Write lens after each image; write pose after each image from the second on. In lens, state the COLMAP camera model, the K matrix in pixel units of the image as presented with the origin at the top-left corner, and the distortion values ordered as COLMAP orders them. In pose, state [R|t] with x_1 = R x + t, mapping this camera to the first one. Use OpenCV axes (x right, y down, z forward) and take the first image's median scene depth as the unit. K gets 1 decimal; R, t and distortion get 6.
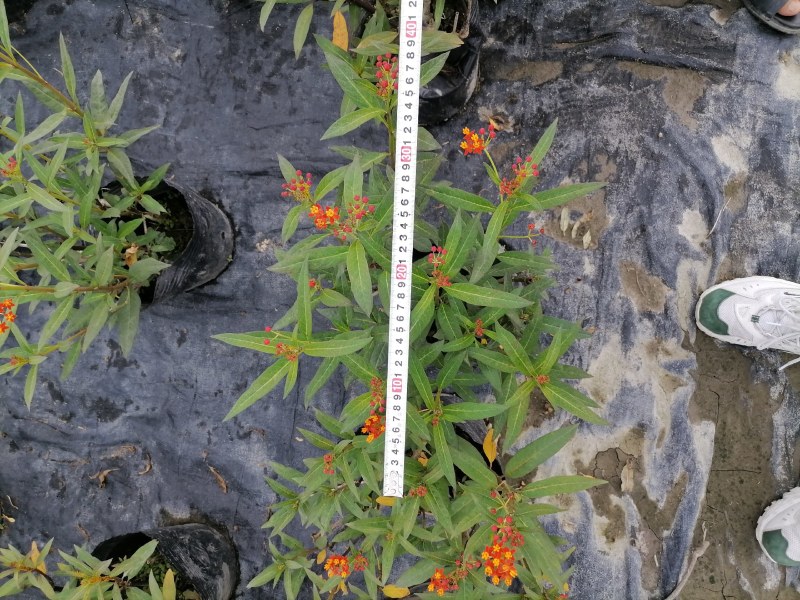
lens RADIAL K [[612.5, 0, 397.3], [0, 612.5, 301.2], [0, 0, 1]] dist [0.021105, -0.013994]
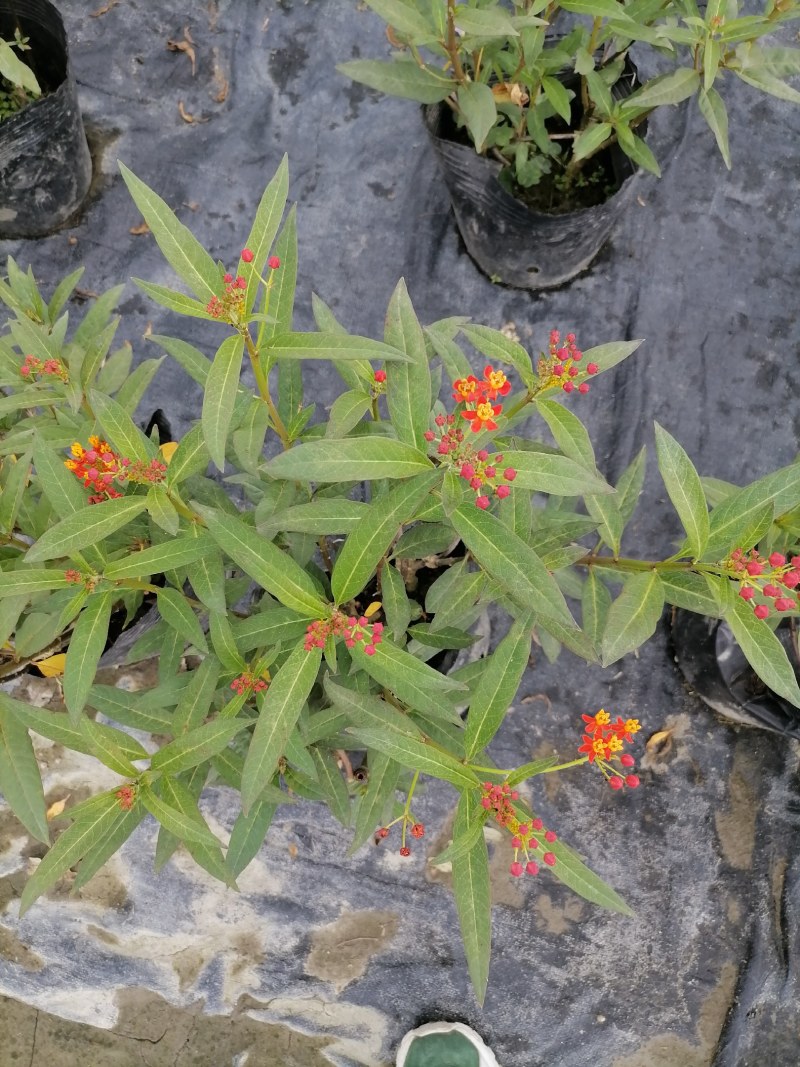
lens RADIAL K [[816.9, 0, 396.5], [0, 816.9, 536.7], [0, 0, 1]] dist [0.021105, -0.013994]
pose [[-0.131044, 0.991374, 0.002275, -0.004689], [-0.989251, -0.130913, 0.065150, -0.065861], [0.064886, 0.006287, 0.997873, 0.195352]]
